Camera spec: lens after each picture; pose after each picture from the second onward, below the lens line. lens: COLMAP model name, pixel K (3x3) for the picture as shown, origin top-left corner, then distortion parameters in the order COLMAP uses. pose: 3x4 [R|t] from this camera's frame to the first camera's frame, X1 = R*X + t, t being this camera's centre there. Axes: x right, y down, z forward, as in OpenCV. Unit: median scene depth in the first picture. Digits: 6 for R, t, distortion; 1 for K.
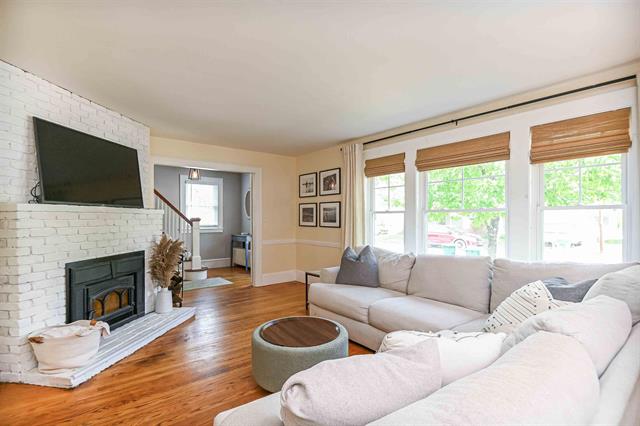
lens RADIAL K [[308.2, 0, 316.1], [0, 308.2, 218.7], [0, 0, 1]] dist [0.019619, -0.022005]
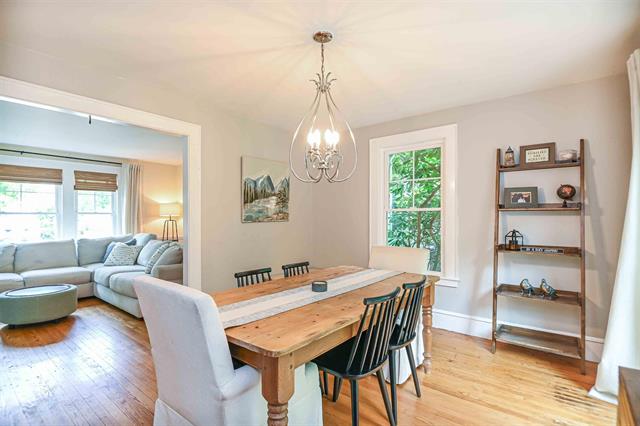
lens RADIAL K [[308.2, 0, 316.1], [0, 308.2, 218.7], [0, 0, 1]] dist [0.019619, -0.022005]
pose [[-0.222700, -0.001597, 0.974886, -1.132089], [0.006244, 0.999976, 0.003064, 0.002318], [-0.974867, 0.006770, -0.222685, -0.018186]]
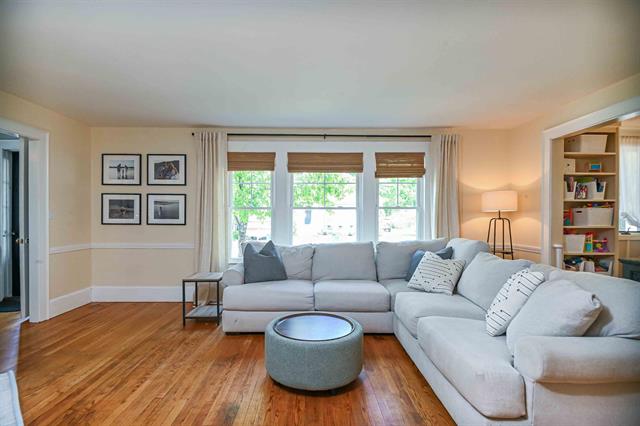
lens RADIAL K [[316.4, 0, 316.2], [0, 316.4, 217.9], [0, 0, 1]] dist [0.011854, -0.017556]
pose [[0.608577, 0.002586, 0.793491, -0.513077], [-0.002324, 0.999996, -0.001477, 0.013570], [-0.793491, -0.000945, 0.608581, 0.231792]]
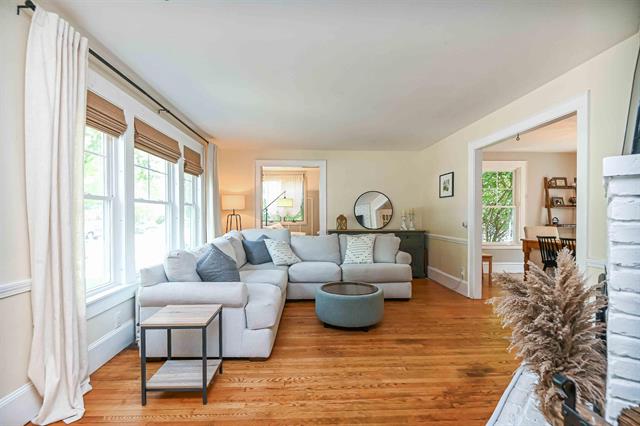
lens RADIAL K [[316.4, 0, 316.2], [0, 316.4, 217.9], [0, 0, 1]] dist [0.011854, -0.017556]
pose [[-0.809135, -0.002154, 0.587619, -0.471730], [0.005827, 0.999915, 0.011689, 0.013376], [-0.587594, 0.012882, -0.809053, 1.366996]]
